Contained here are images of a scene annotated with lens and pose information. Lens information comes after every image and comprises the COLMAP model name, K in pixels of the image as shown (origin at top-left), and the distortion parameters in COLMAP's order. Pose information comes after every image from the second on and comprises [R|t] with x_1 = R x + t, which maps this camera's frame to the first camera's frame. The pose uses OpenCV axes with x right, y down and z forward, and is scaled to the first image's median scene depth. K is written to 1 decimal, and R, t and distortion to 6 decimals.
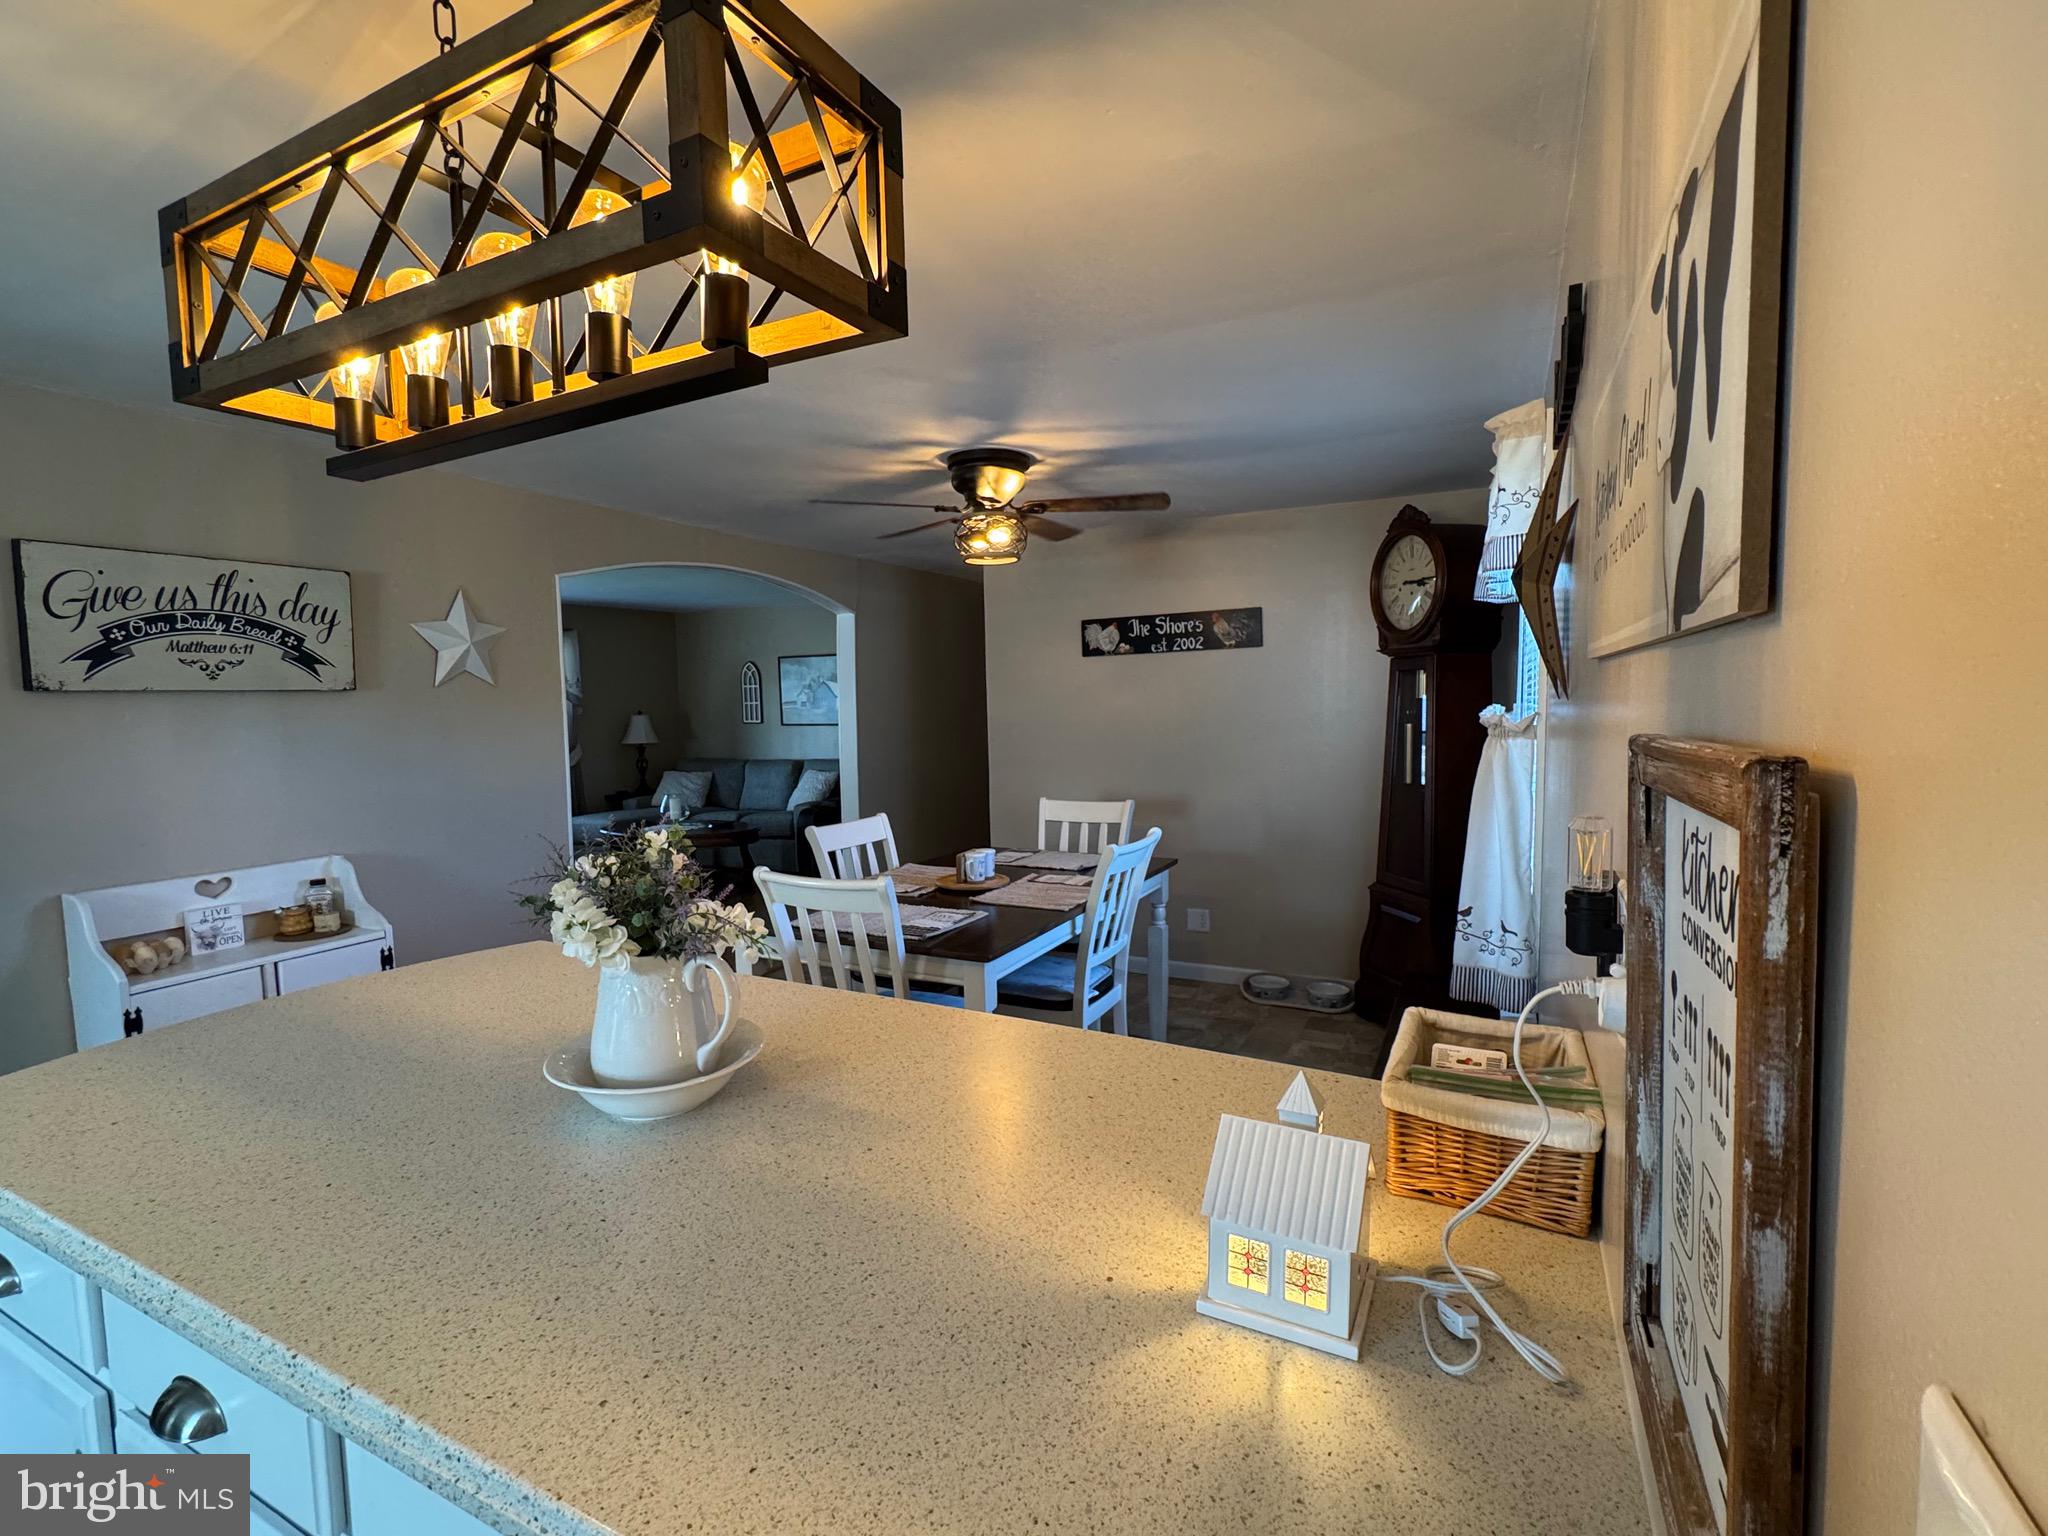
lens RADIAL K [[939.9, 0, 1022.0], [0, 939.9, 782.4], [0, 0, 1]] dist [0.000313, -0.000274]
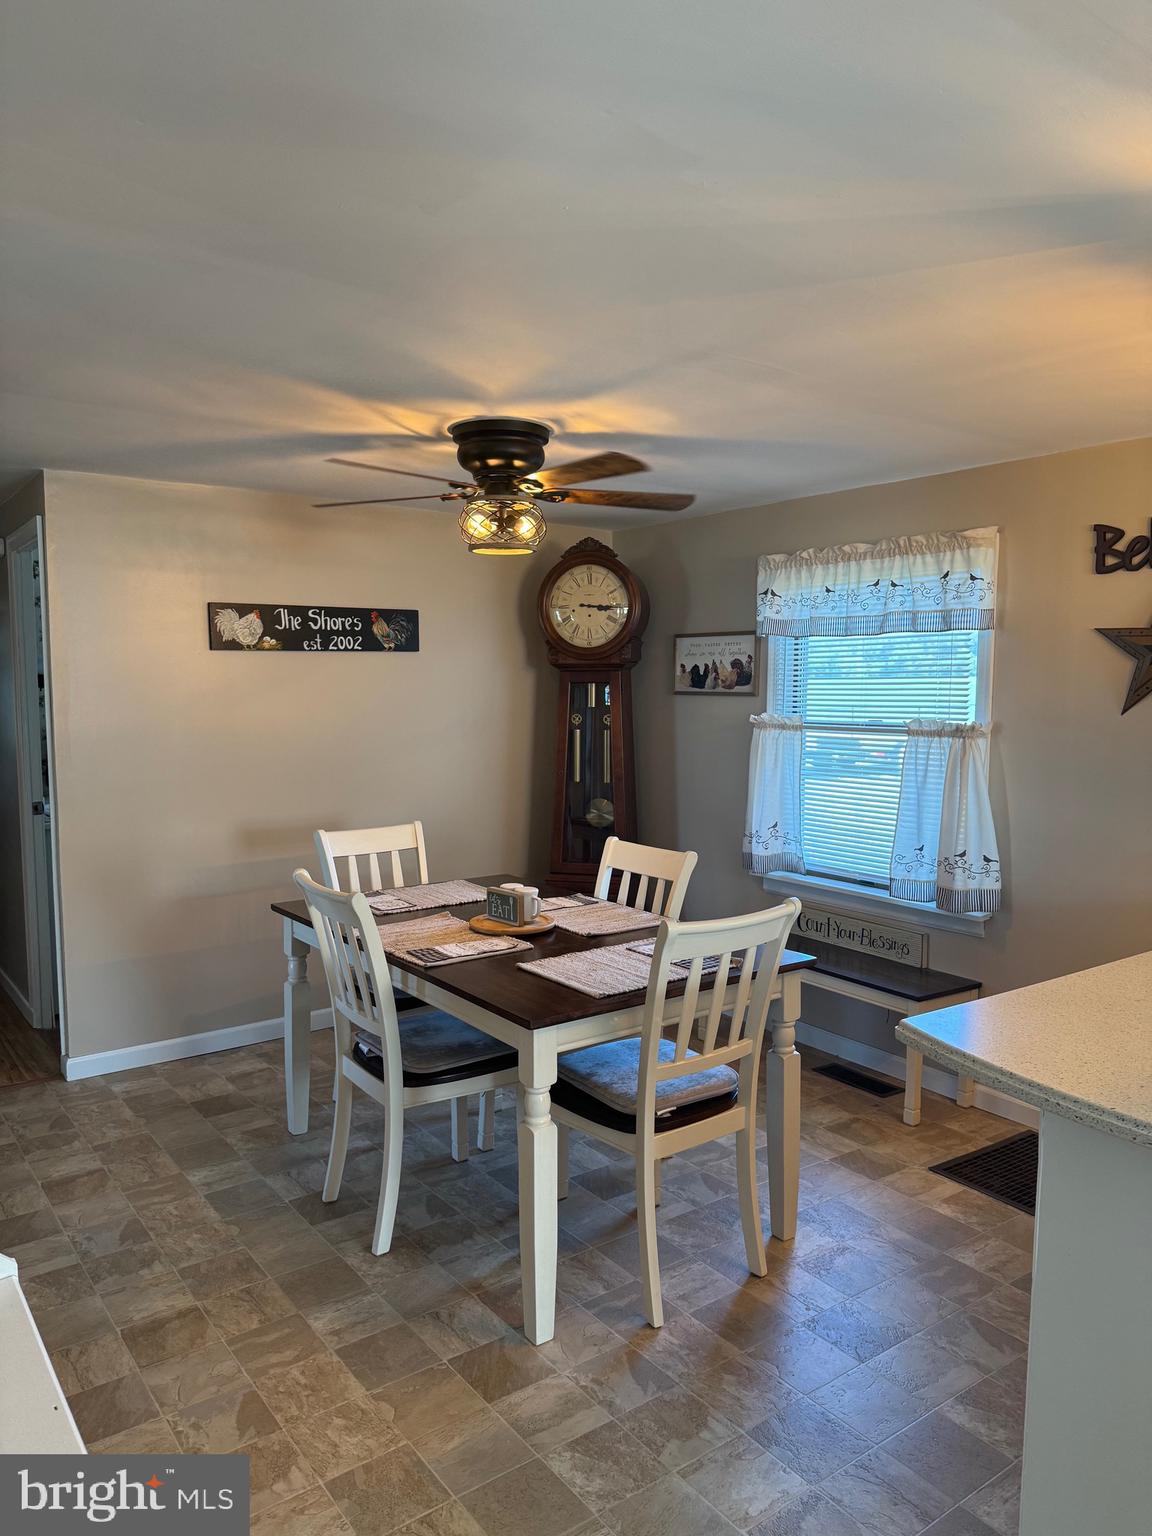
lens RADIAL K [[1076.8, 0, 577.9], [0, 1076.8, 769.8], [0, 0, 1]] dist [0.046533, -0.062839]
pose [[0.457509, -0.045869, 0.888021, -0.621216], [0.067771, 0.997563, 0.016611, -0.030985], [-0.886619, 0.052582, 0.459502, 0.345603]]
